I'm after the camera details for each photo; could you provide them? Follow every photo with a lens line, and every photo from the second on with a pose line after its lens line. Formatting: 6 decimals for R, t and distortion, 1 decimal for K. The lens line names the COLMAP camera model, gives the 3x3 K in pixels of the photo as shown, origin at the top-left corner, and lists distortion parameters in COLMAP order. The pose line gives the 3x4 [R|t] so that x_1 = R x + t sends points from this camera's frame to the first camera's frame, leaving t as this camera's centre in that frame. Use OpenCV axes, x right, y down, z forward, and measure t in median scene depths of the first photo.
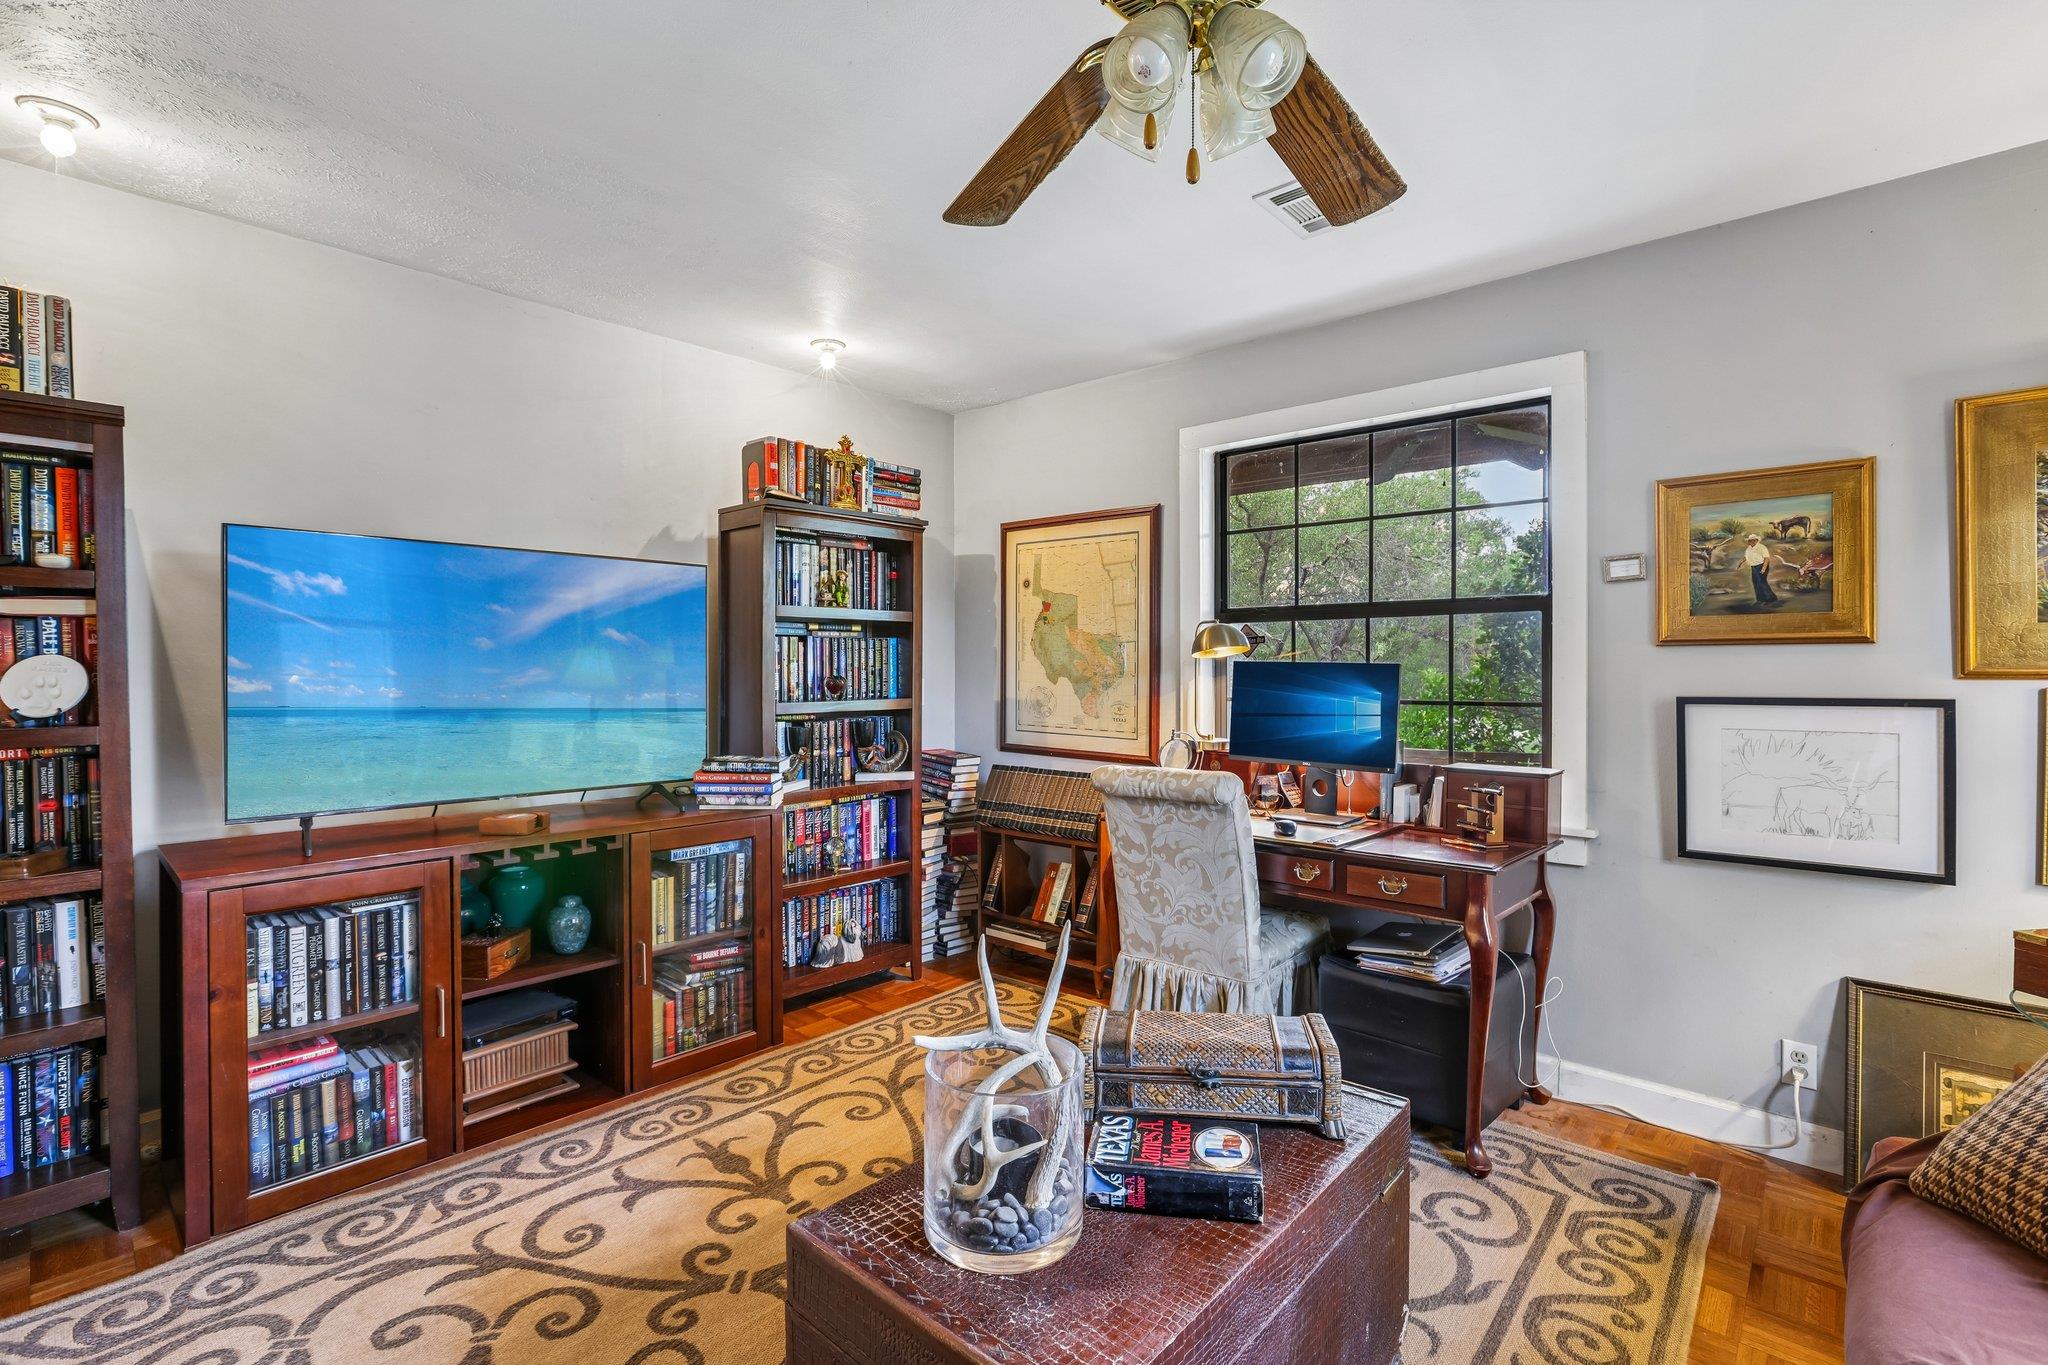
lens RADIAL K [[928.2, 0, 1015.5], [0, 928.2, 679.3], [0, 0, 1]] dist [-0.031452, 0.003425]
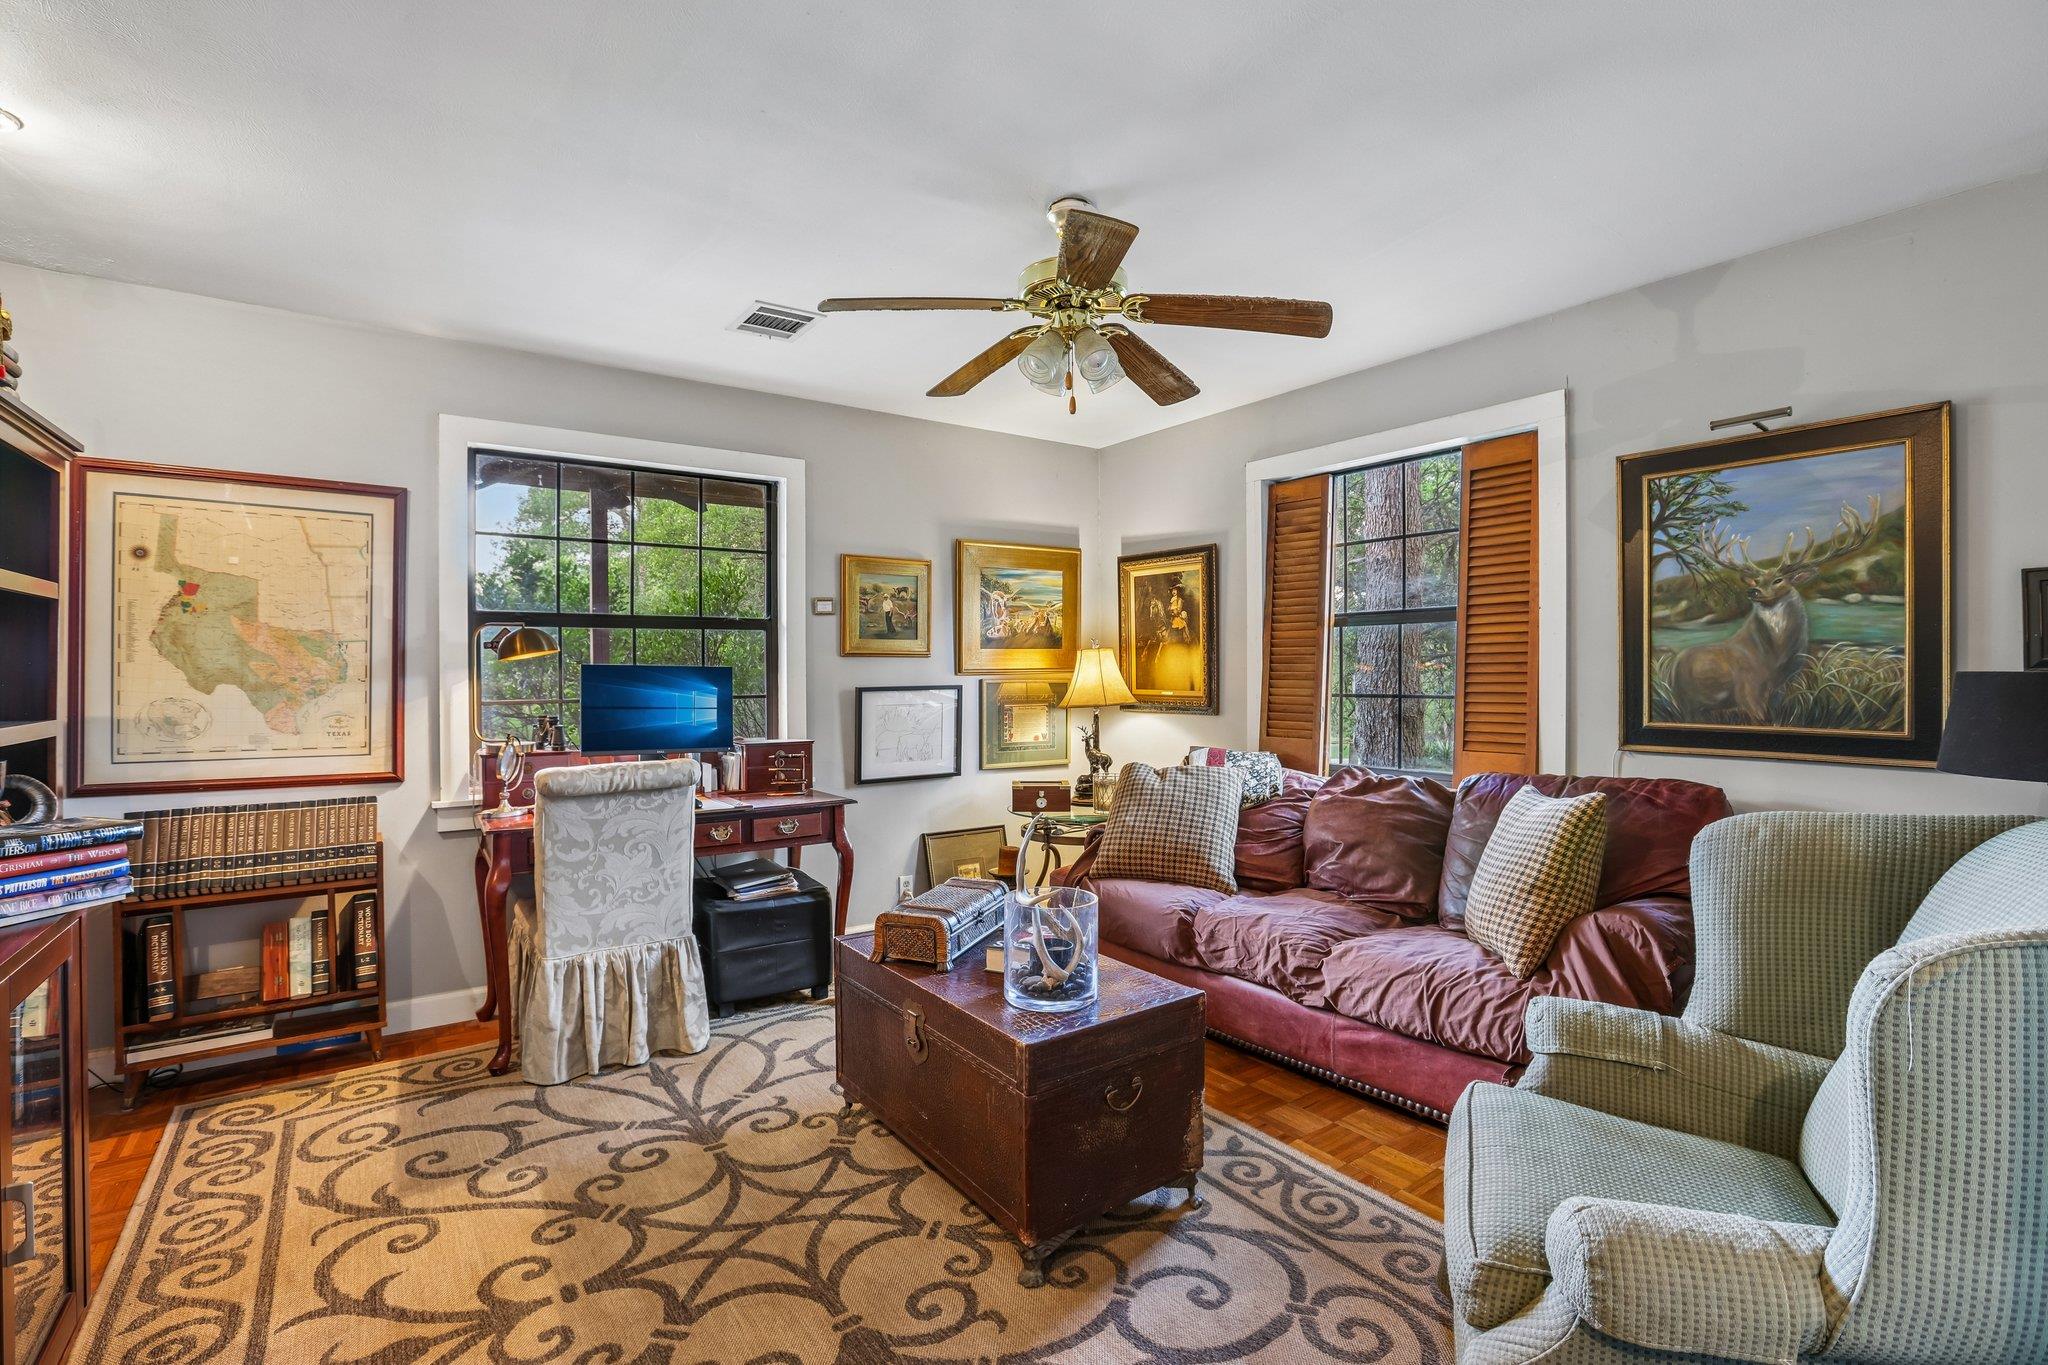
lens RADIAL K [[928.2, 0, 1017.0], [0, 928.2, 673.4], [0, 0, 1]] dist [-0.031452, 0.003425]
pose [[0.219654, -0.002842, 0.975574, -0.752092], [0.017766, 0.999842, -0.001087, 0.001354], [-0.975416, 0.017571, 0.219670, 0.303423]]
